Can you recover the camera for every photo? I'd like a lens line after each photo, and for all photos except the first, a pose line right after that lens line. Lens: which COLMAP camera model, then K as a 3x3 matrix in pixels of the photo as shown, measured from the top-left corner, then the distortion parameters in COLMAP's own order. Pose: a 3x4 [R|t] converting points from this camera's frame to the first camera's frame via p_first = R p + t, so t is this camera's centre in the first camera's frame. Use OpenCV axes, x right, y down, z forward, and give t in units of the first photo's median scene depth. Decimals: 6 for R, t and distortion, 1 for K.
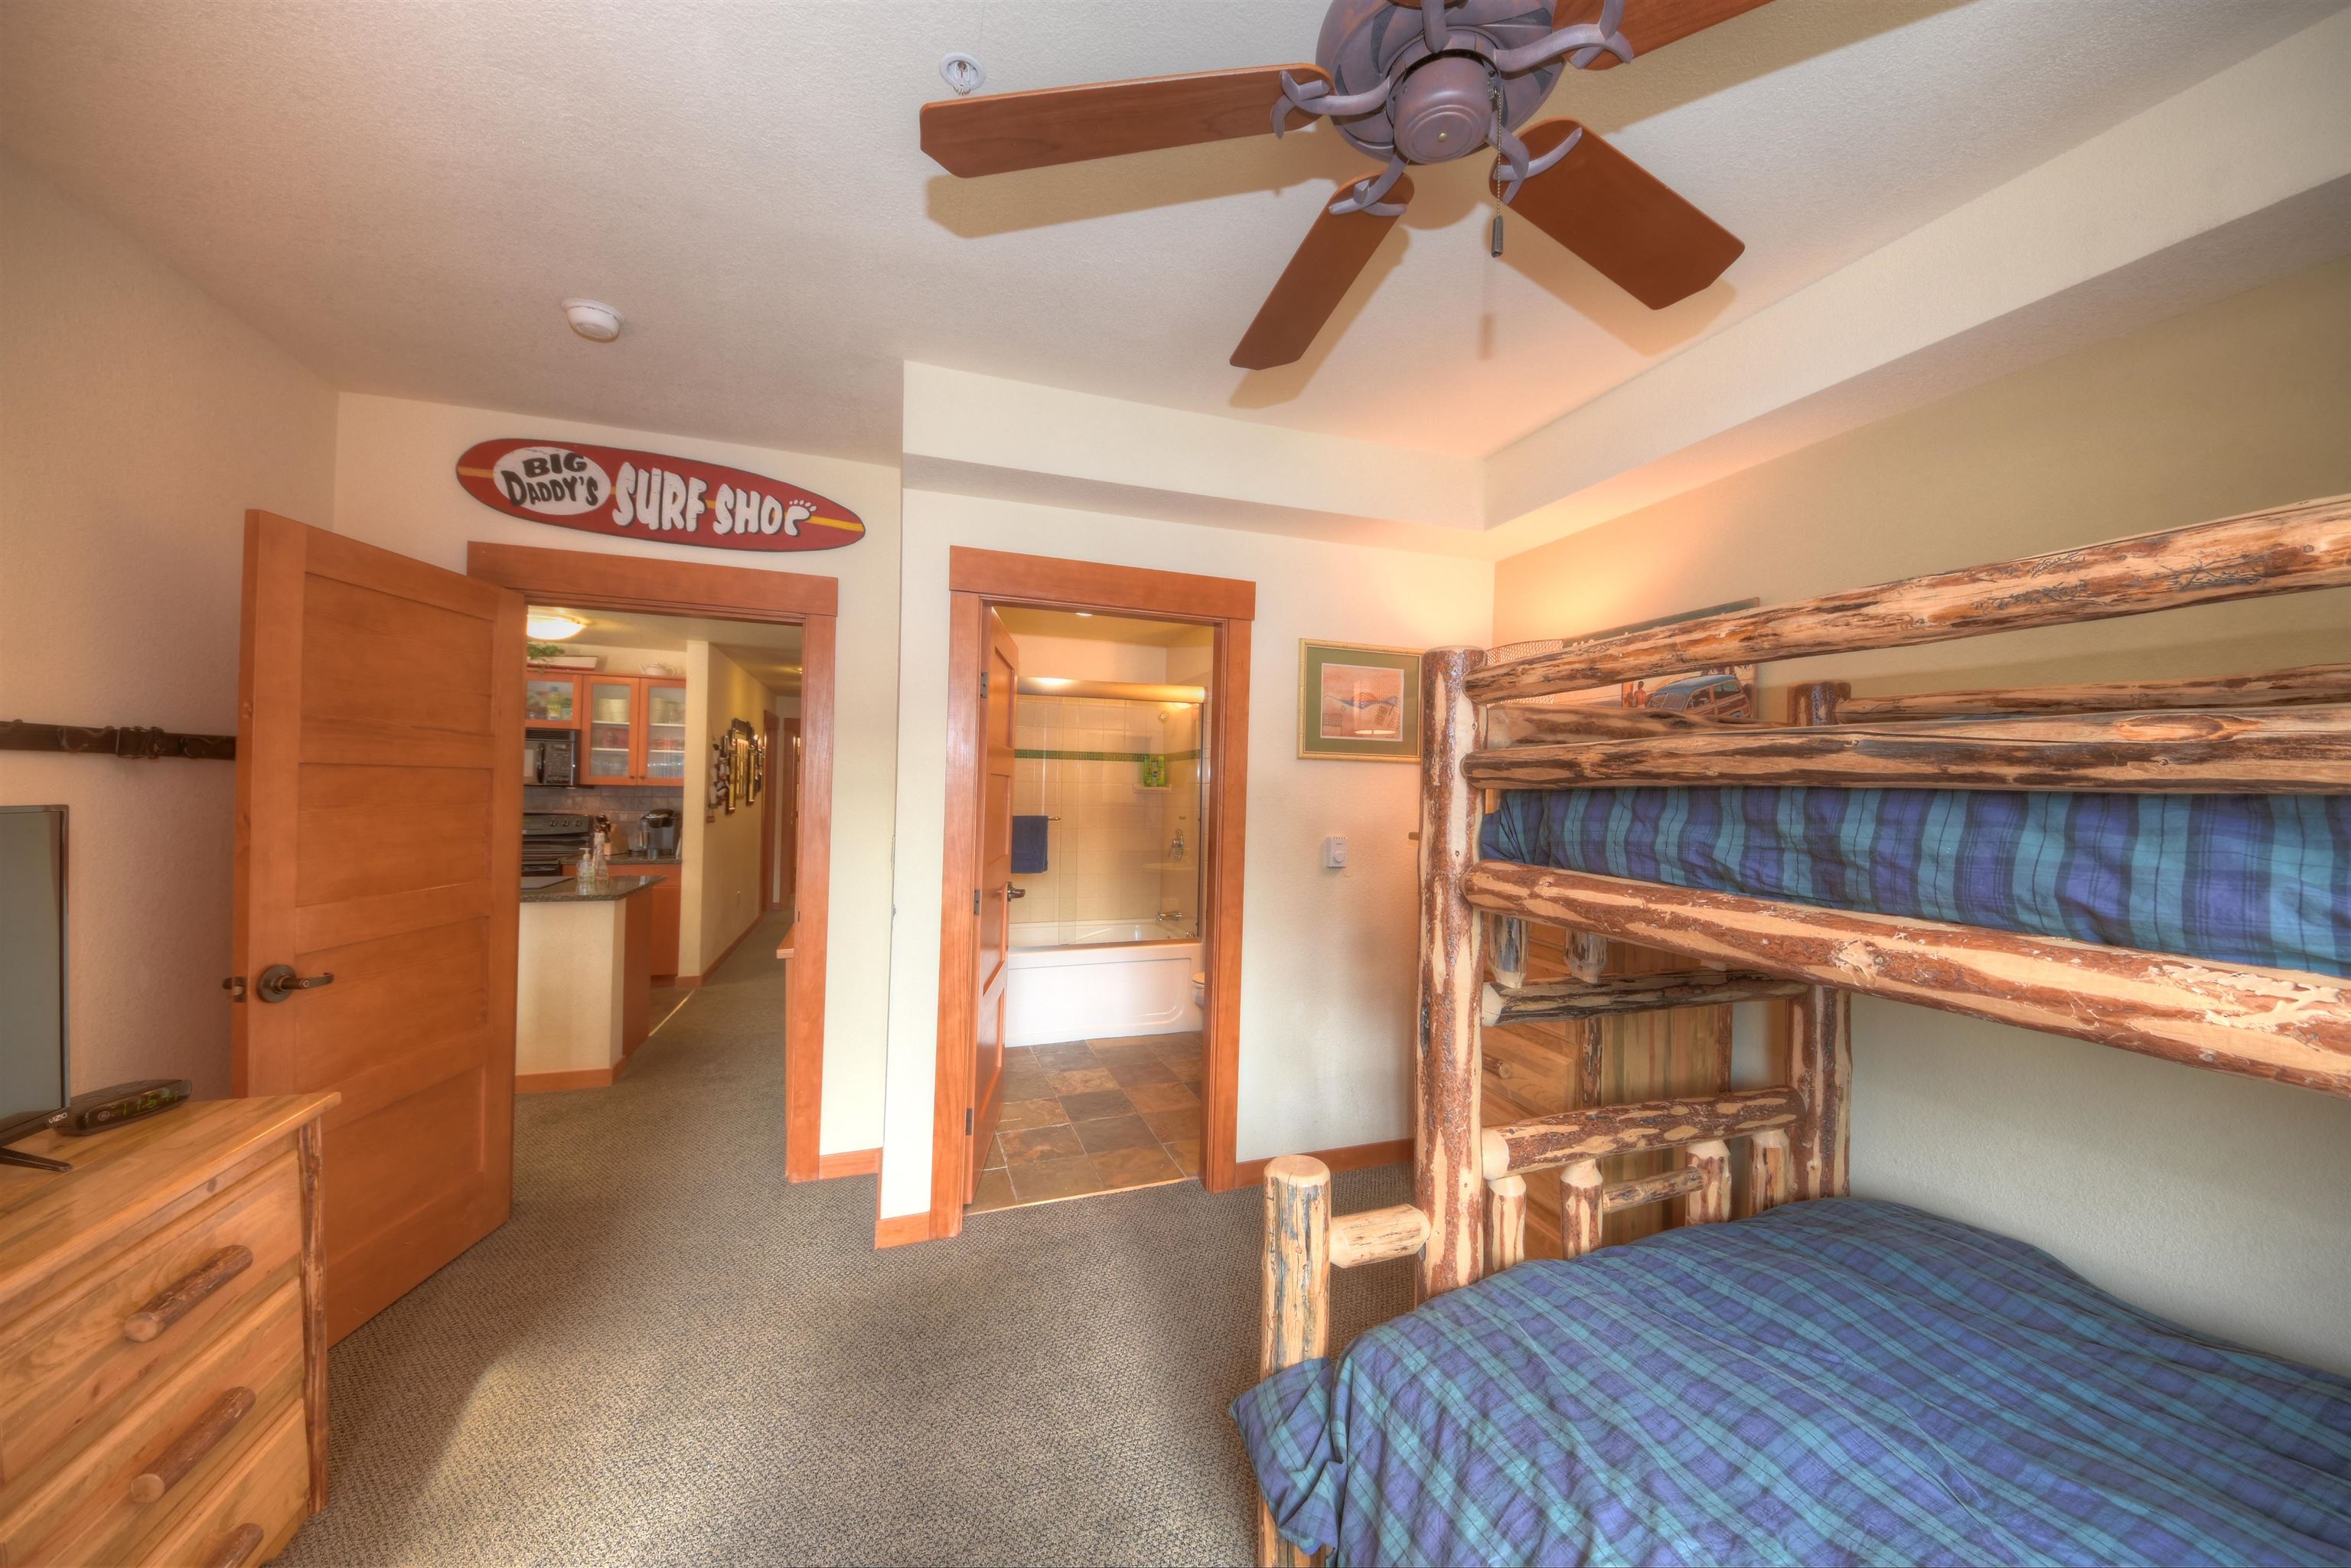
lens RADIAL K [[855.3, 0, 1175.5], [0, 855.3, 784.0], [0, 0, 1]] dist [0.031733, -0.019285]
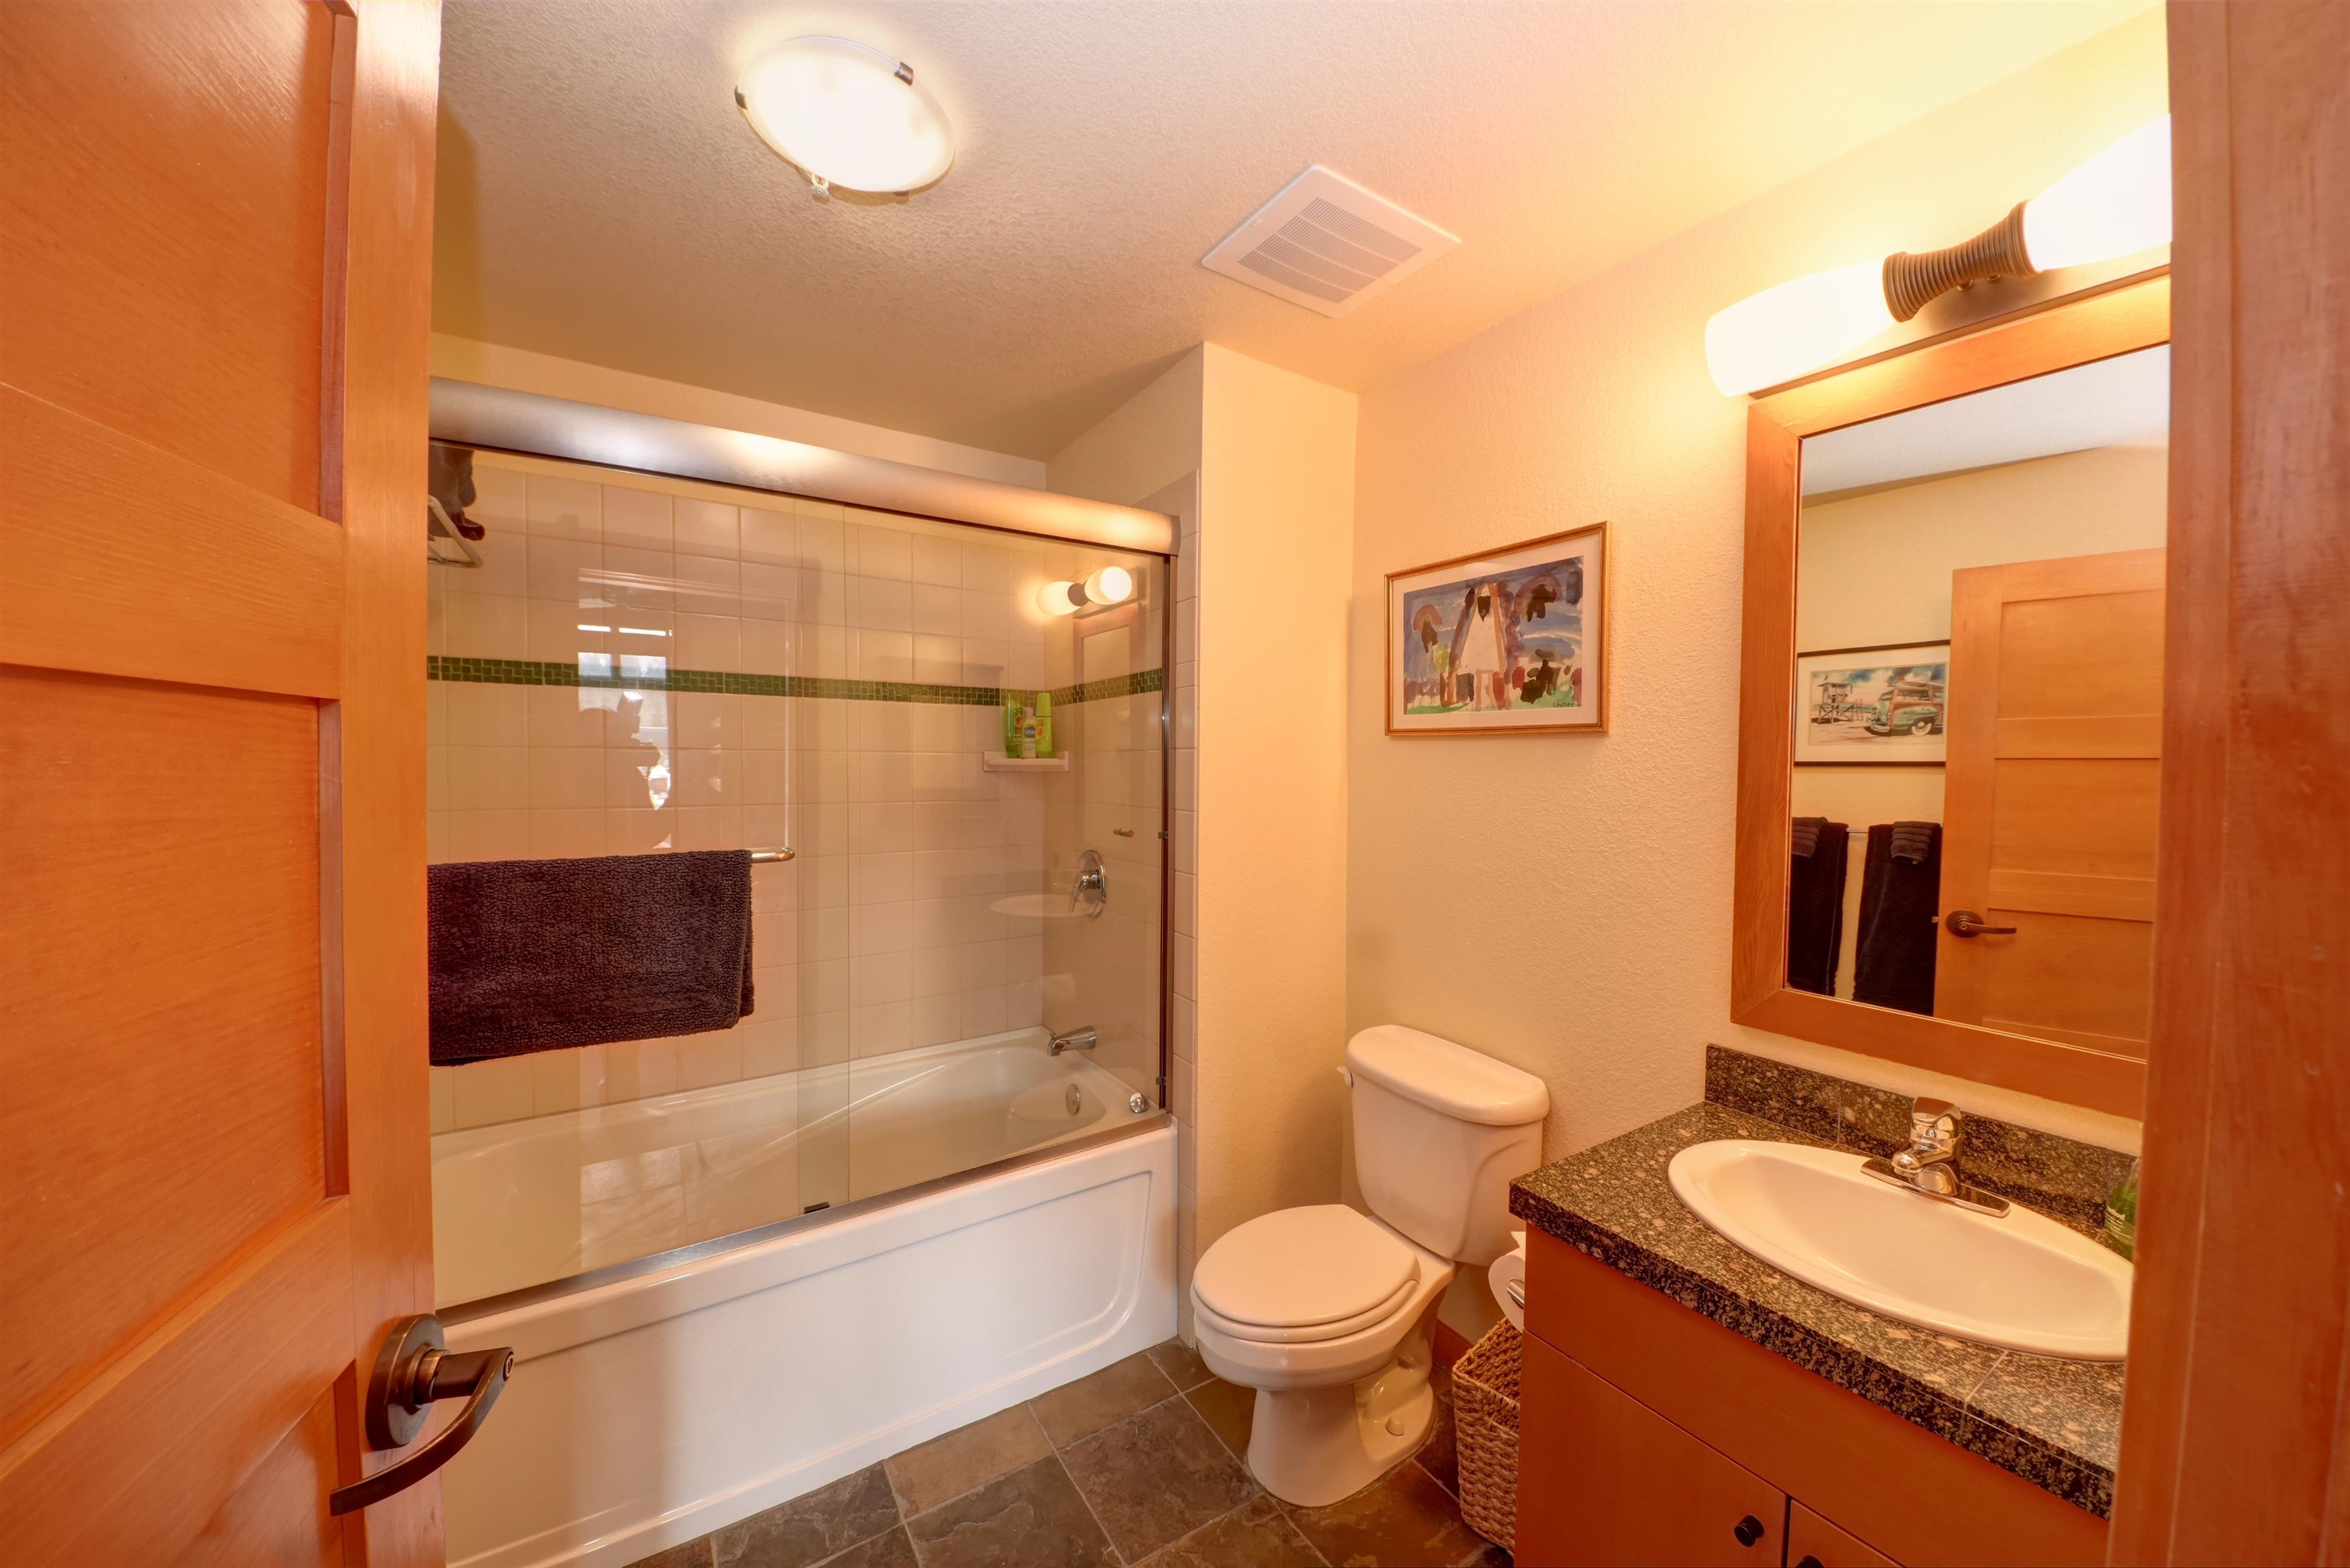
lens RADIAL K [[830.6, 0, 1180.9], [0, 830.6, 788.0], [0, 0, 1]] dist [0.000348, -0.006049]
pose [[0.973145, -0.028338, 0.228440, -0.108510], [0.017421, 0.998614, 0.049663, -0.000162], [-0.229531, -0.044350, 0.972290, 1.192075]]
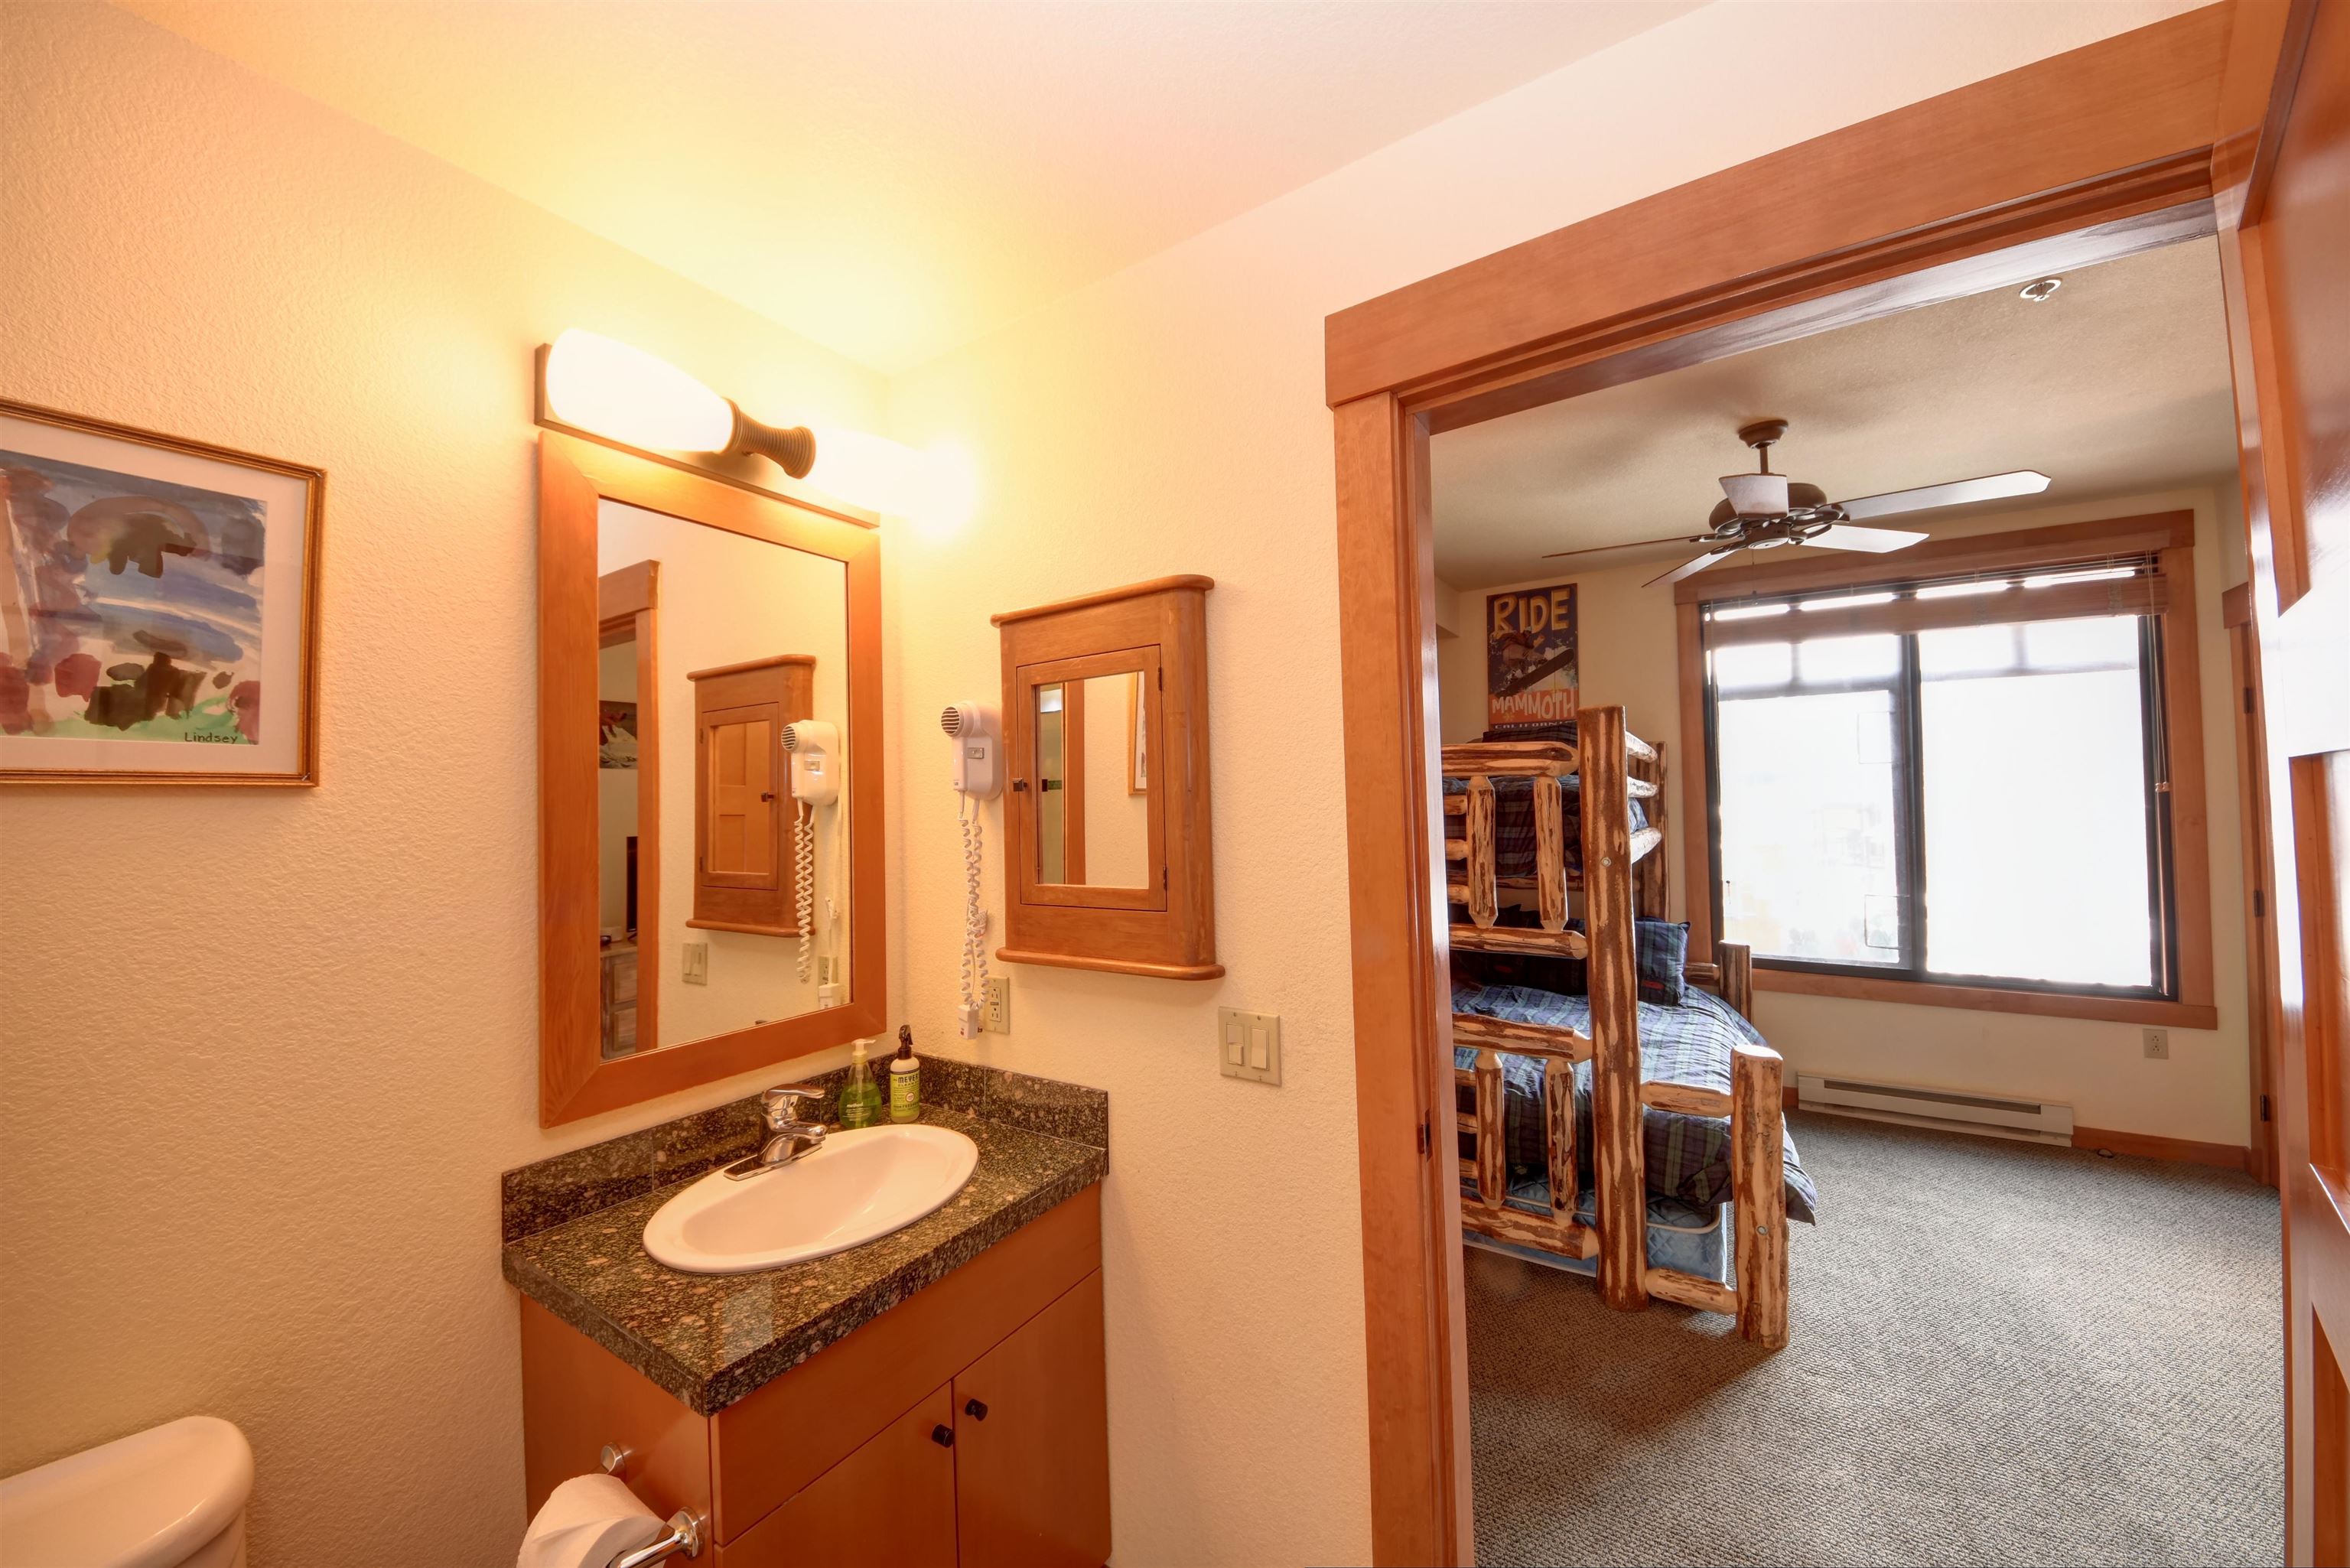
lens RADIAL K [[830.6, 0, 1180.9], [0, 830.6, 788.0], [0, 0, 1]] dist [0.000348, -0.006049]
pose [[-0.604591, 0.007371, 0.796502, -0.238366], [0.001730, 0.999967, -0.007941, -0.001463], [-0.796534, -0.003423, -0.604584, 1.663718]]
